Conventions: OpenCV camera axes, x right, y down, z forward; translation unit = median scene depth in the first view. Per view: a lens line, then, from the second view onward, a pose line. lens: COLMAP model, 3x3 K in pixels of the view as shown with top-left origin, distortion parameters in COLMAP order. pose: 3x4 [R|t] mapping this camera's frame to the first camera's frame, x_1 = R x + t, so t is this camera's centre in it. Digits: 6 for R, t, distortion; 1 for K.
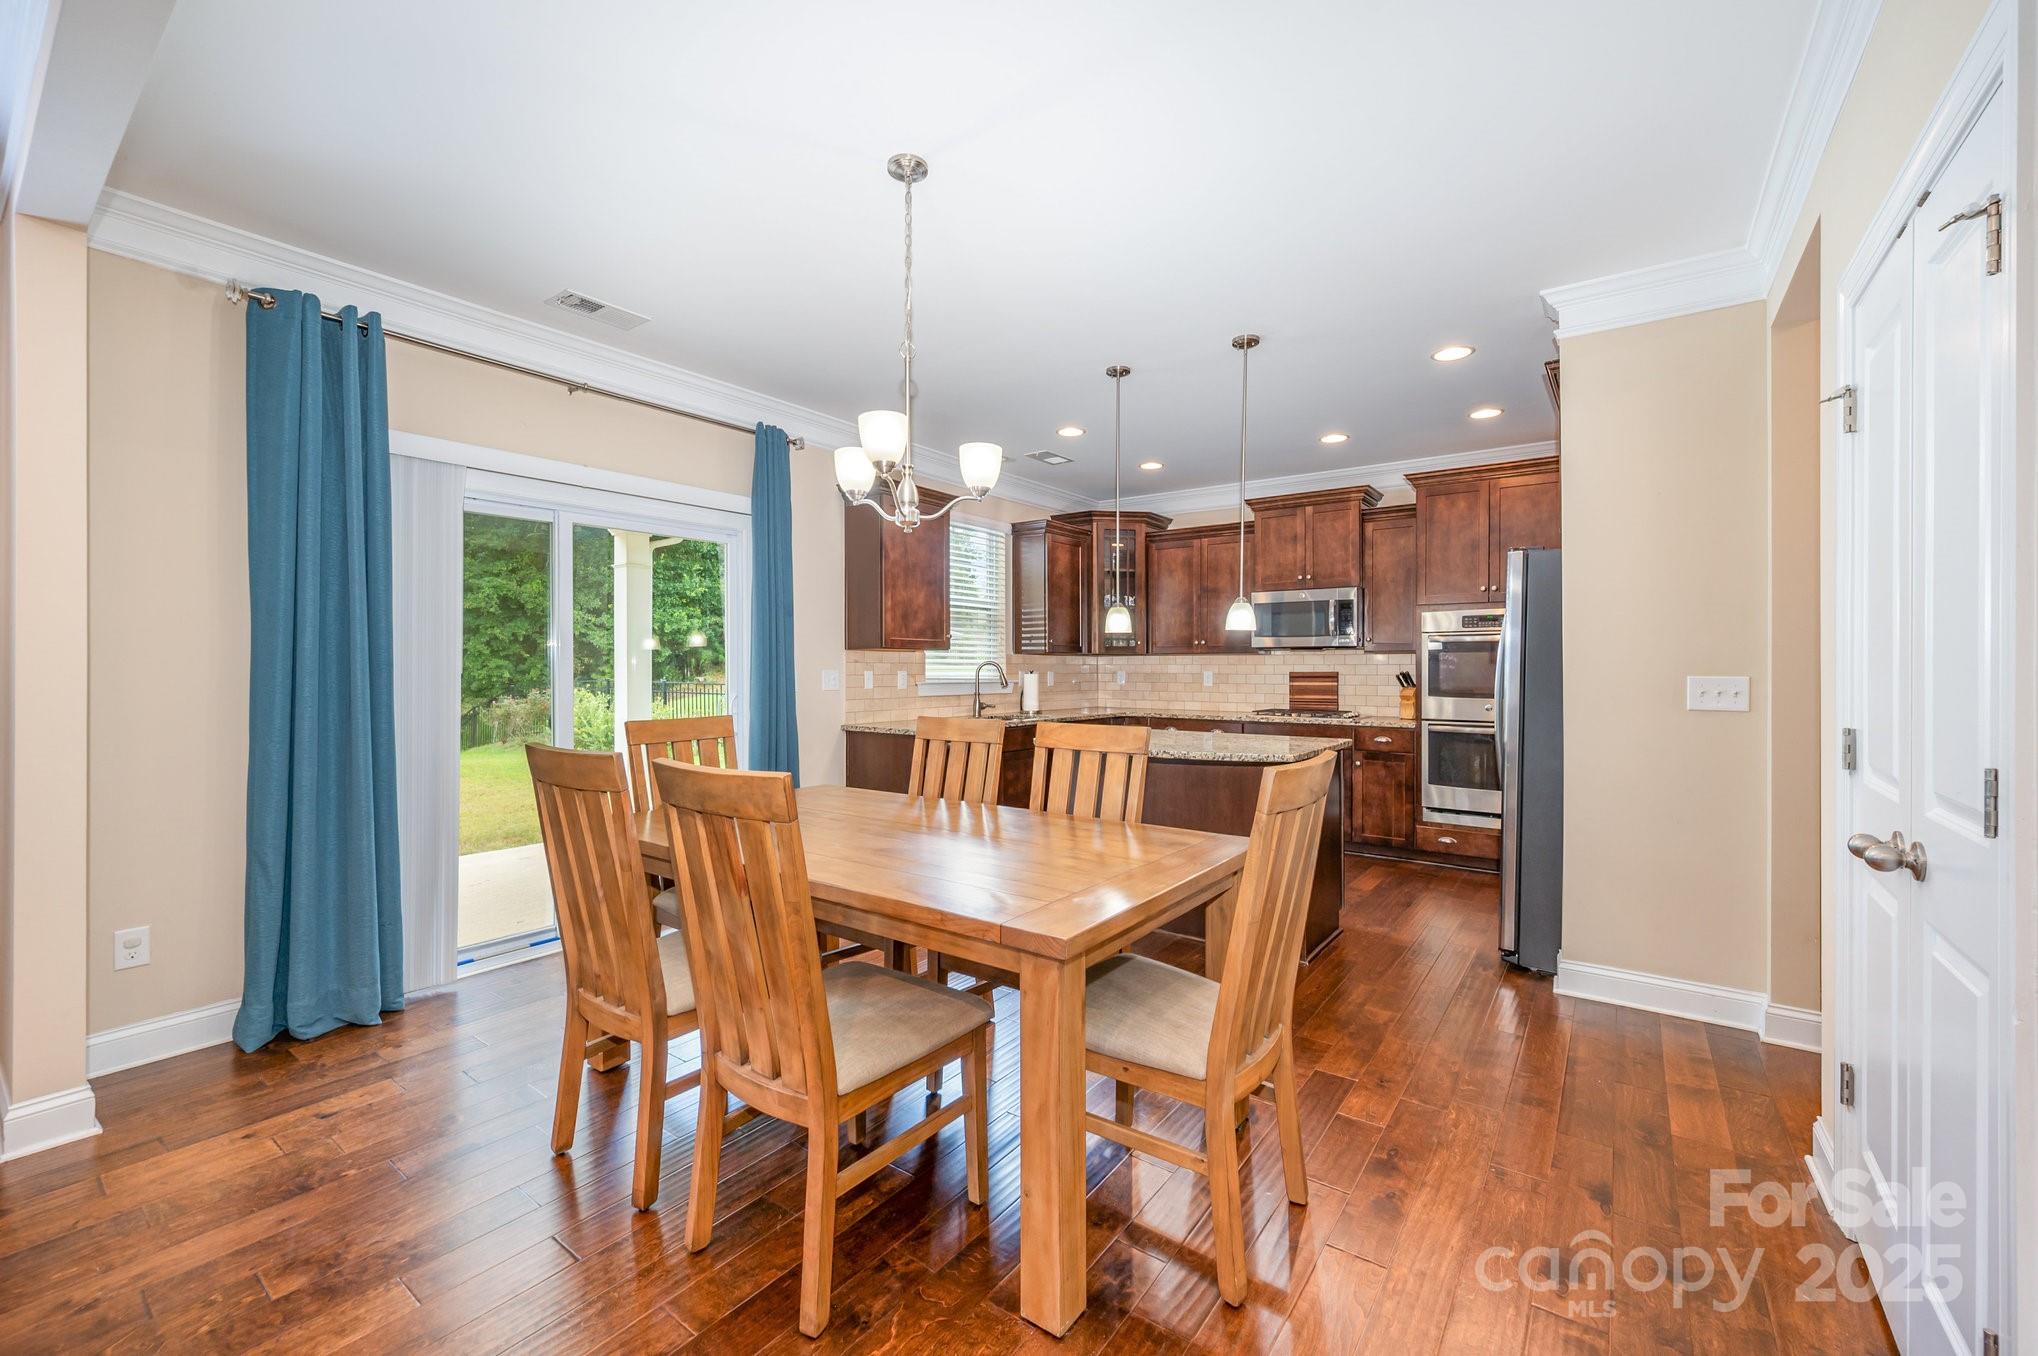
lens RADIAL K [[831.6, 0, 1027.1], [0, 831.6, 673.9], [0, 0, 1]] dist [0.001372, 0.000409]
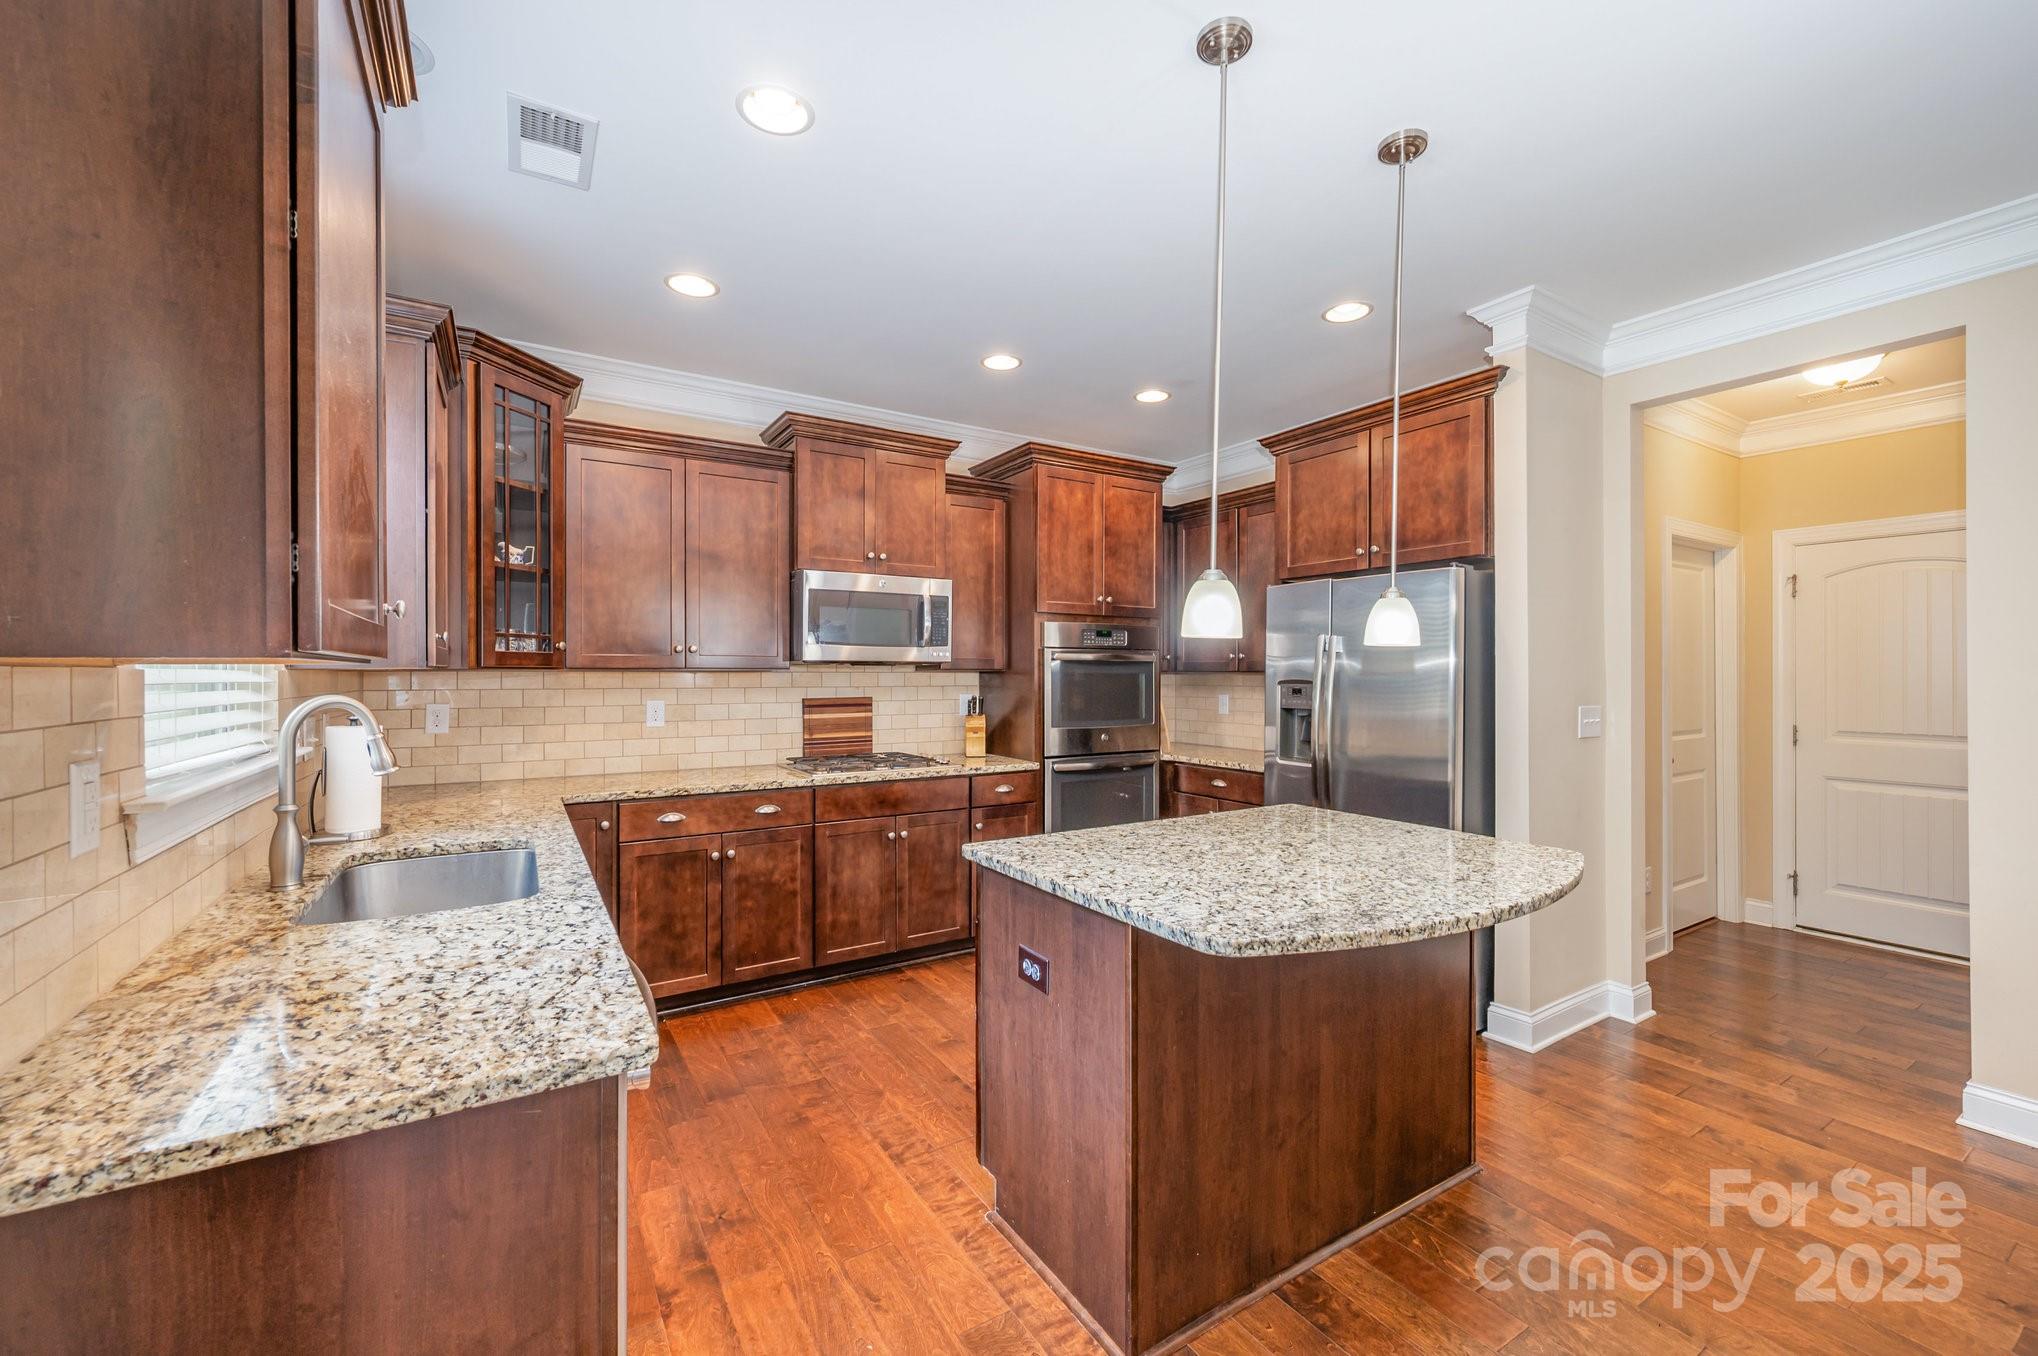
lens RADIAL K [[821.1, 0, 1030.6], [0, 821.1, 670.8], [0, 0, 1]] dist [0.002717, 0.000478]
pose [[0.368151, 0.002172, 0.929764, -0.247457], [0.006276, 0.999969, -0.004821, -0.022912], [-0.929745, 0.007610, 0.368126, 0.704009]]
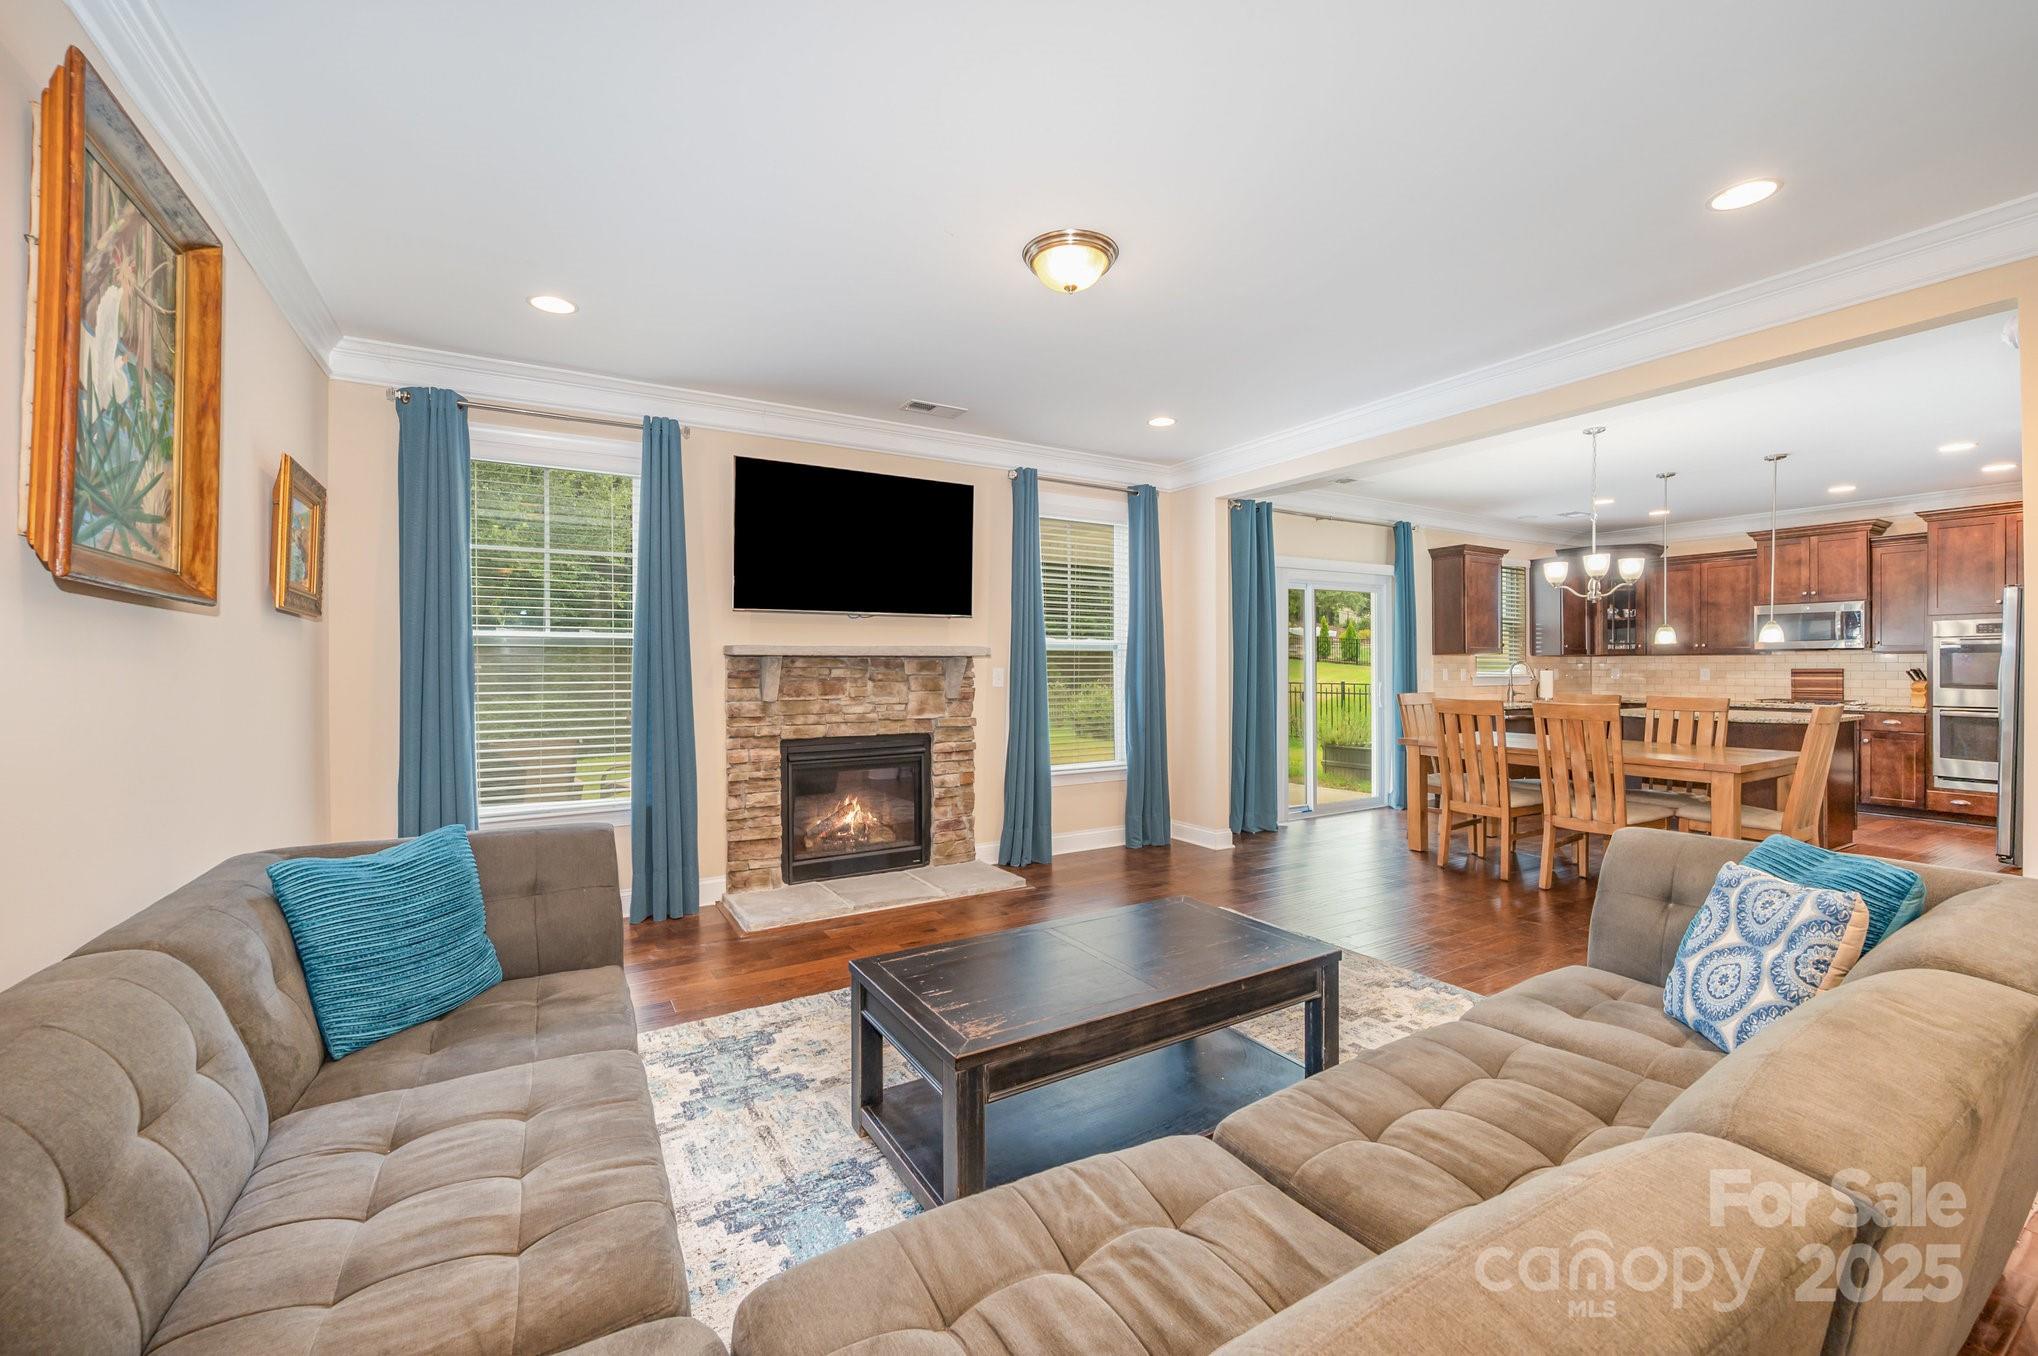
lens RADIAL K [[848.3, 0, 1017.4], [0, 848.3, 670.4], [0, 0, 1]] dist [0.001477, 0.000598]
pose [[0.921132, -0.000760, -0.389251, -0.290575], [0.000612, 1.000000, -0.000503, 0.000239], [0.389251, 0.000225, 0.921132, -0.699951]]
